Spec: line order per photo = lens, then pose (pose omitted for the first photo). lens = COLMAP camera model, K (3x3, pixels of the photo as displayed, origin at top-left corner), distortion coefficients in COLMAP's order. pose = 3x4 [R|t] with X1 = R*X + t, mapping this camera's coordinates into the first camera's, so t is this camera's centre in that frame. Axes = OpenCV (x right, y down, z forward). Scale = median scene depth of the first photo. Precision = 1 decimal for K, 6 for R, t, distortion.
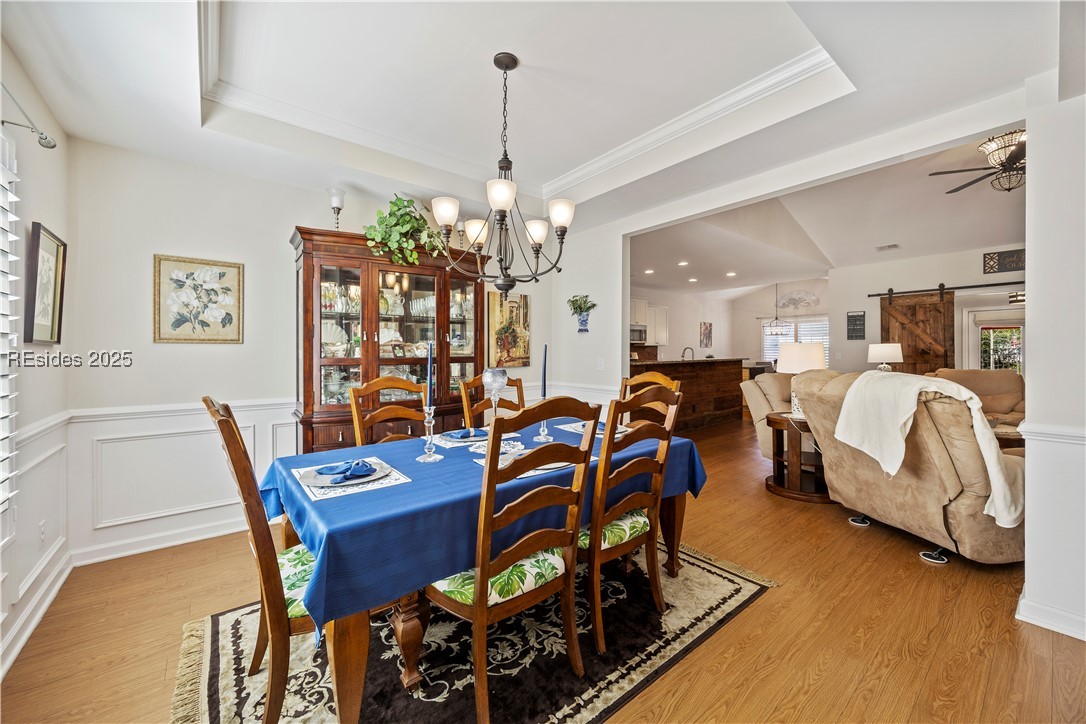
lens RADIAL K [[415.5, 0, 545.3], [0, 415.5, 351.4], [0, 0, 1]] dist [-0.005166, 0.001104]
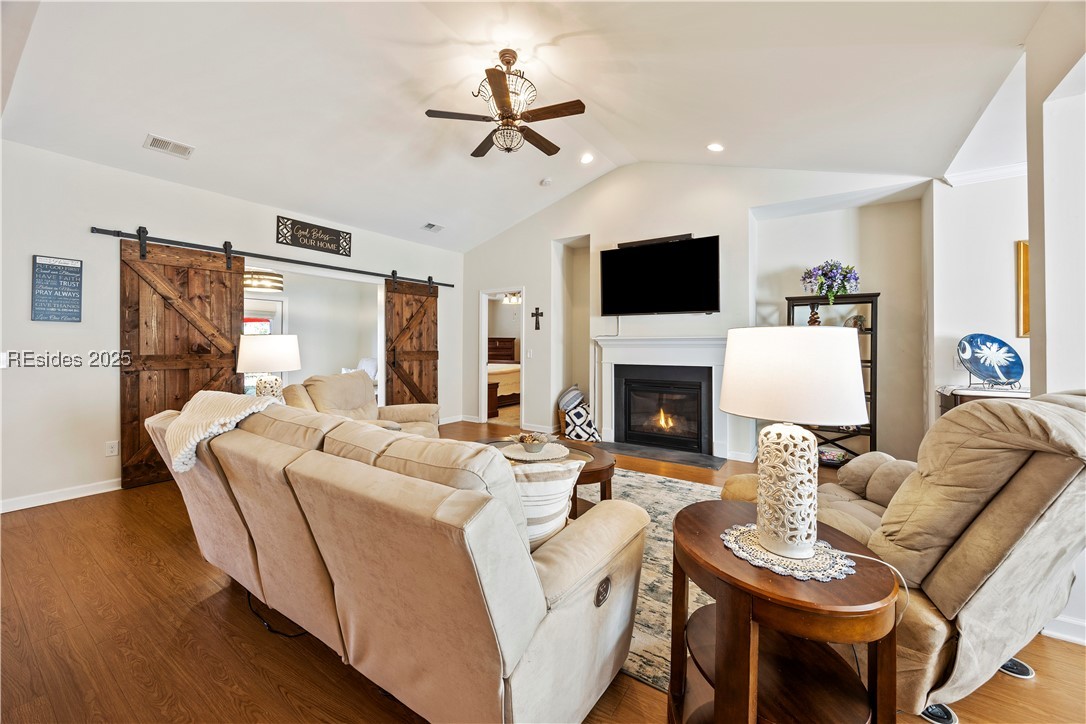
lens RADIAL K [[415.5, 0, 550.6], [0, 415.5, 346.5], [0, 0, 1]] dist [-0.005166, 0.001104]
pose [[-0.290867, 0.001656, 0.956762, 0.214935], [-0.002232, 0.999995, -0.002409, -0.002070], [-0.956761, -0.002836, -0.290862, 0.757977]]
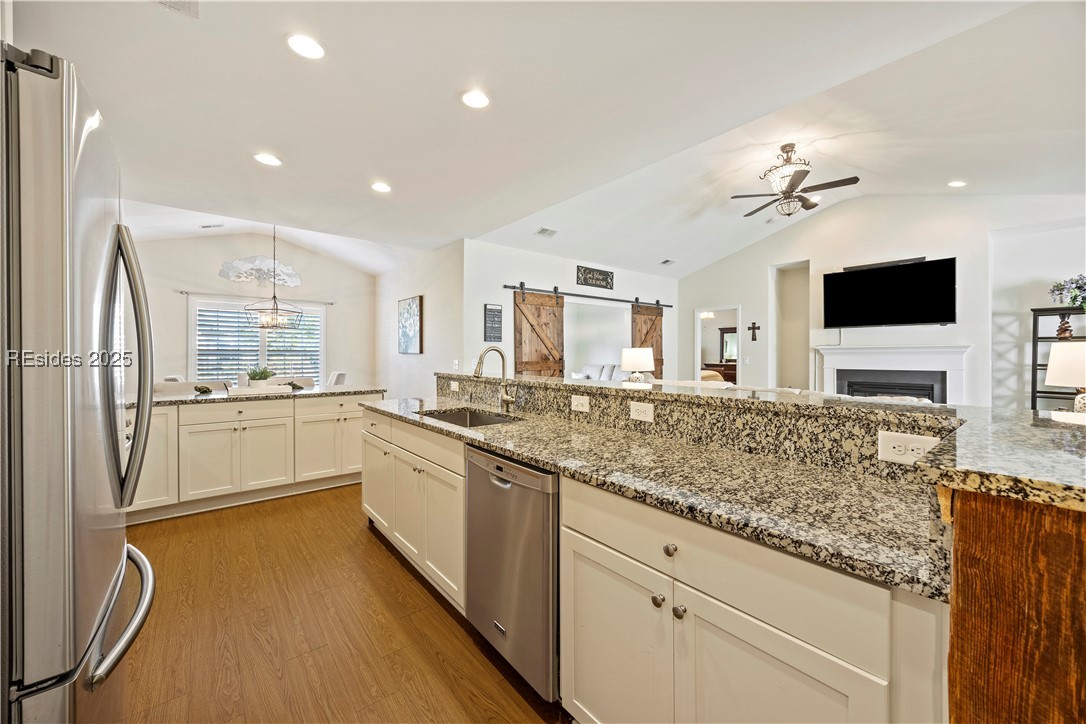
lens RADIAL K [[415.5, 0, 546.2], [0, 415.5, 360.9], [0, 0, 1]] dist [-0.005166, 0.001104]
pose [[-0.004181, -0.009586, 0.999945, -0.011308], [0.002952, 0.999950, 0.009598, -0.000428], [-0.999987, 0.002992, -0.004152, 1.100113]]
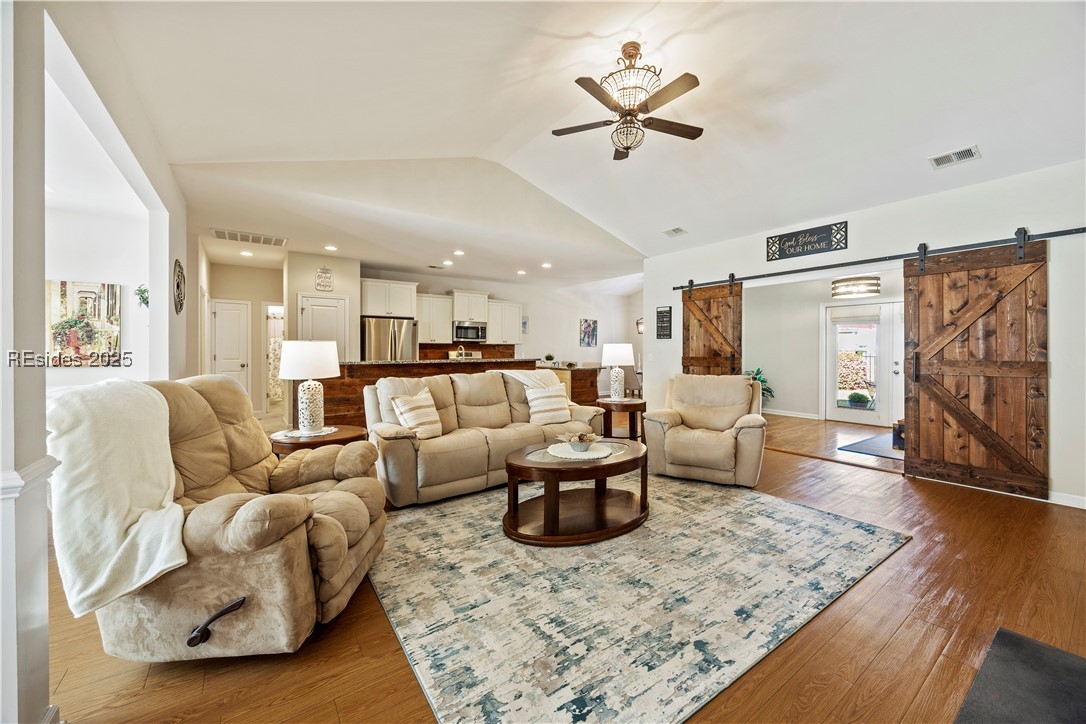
lens RADIAL K [[415.5, 0, 543.3], [0, 415.5, 349.0], [0, 0, 1]] dist [-0.005166, 0.001104]
pose [[0.998303, 0.008279, -0.057635, 0.663630], [-0.008346, 0.999965, -0.000921, -0.004300], [0.057625, 0.001400, 0.998337, 0.131625]]
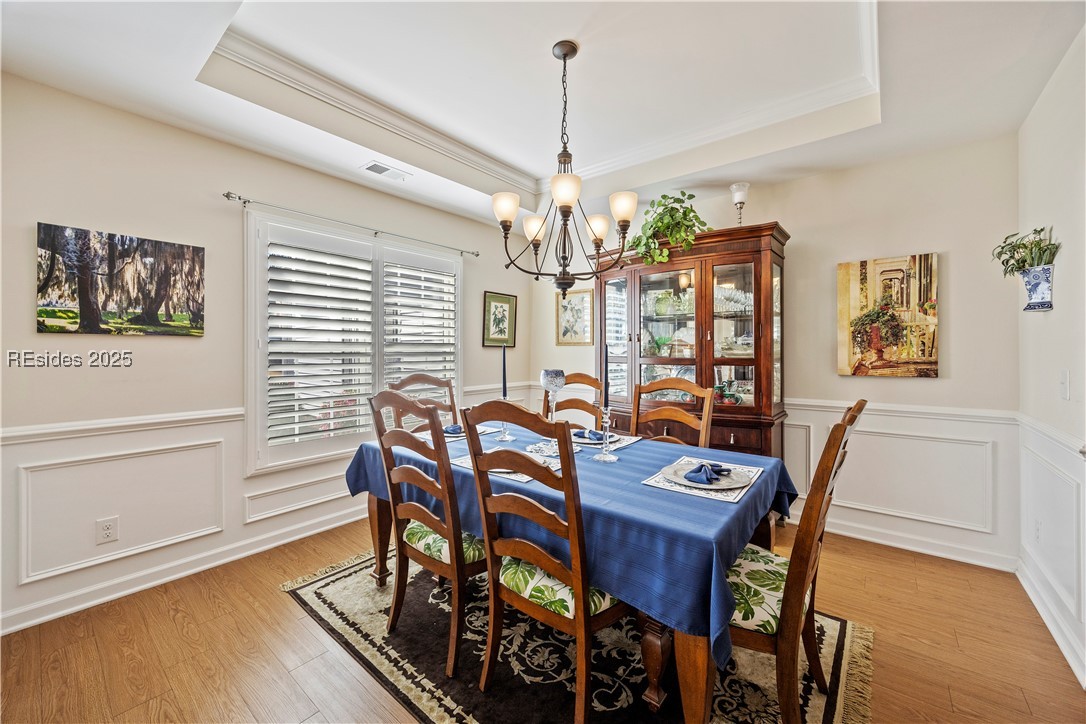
lens RADIAL K [[415.5, 0, 548.6], [0, 415.5, 347.5], [0, 0, 1]] dist [-0.005166, 0.001104]
pose [[0.209193, -0.003337, -0.977869, 0.294359], [0.000882, 0.999994, -0.003224, -0.003229], [0.977874, -0.000188, 0.209195, 0.267664]]
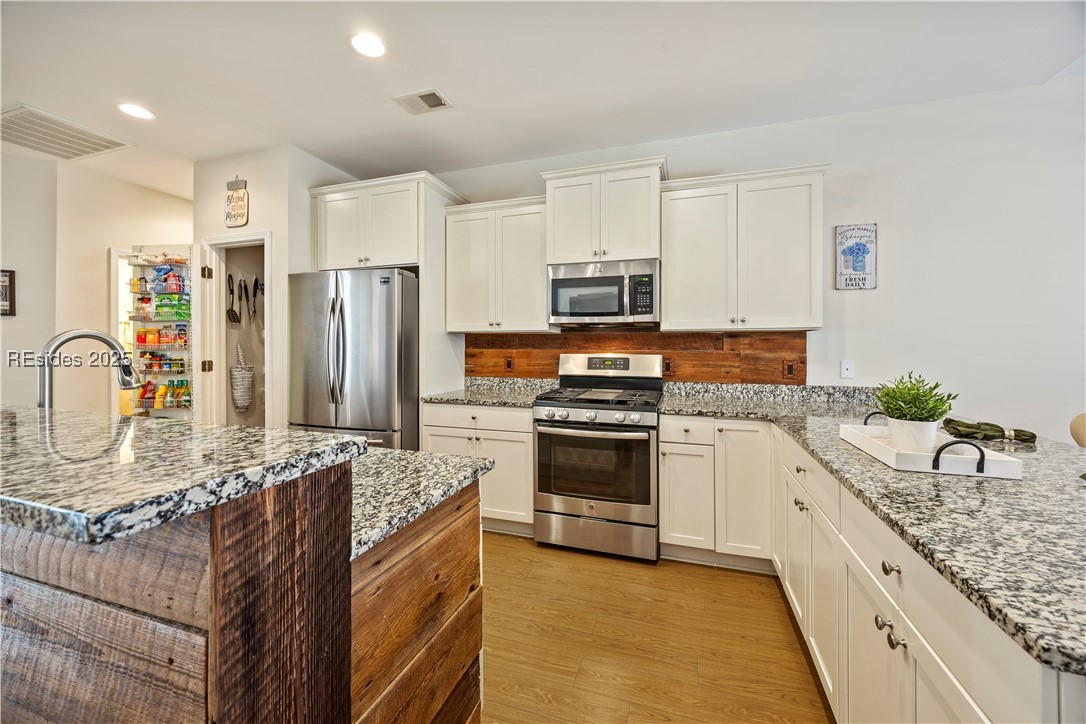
lens RADIAL K [[415.5, 0, 526.3], [0, 415.5, 345.2], [0, 0, 1]] dist [-0.005166, 0.001104]
pose [[0.542739, 0.001863, -0.839899, 0.673473], [-0.006217, 0.999979, -0.001800, -0.004244], [0.839878, 0.006199, 0.542740, 1.217453]]
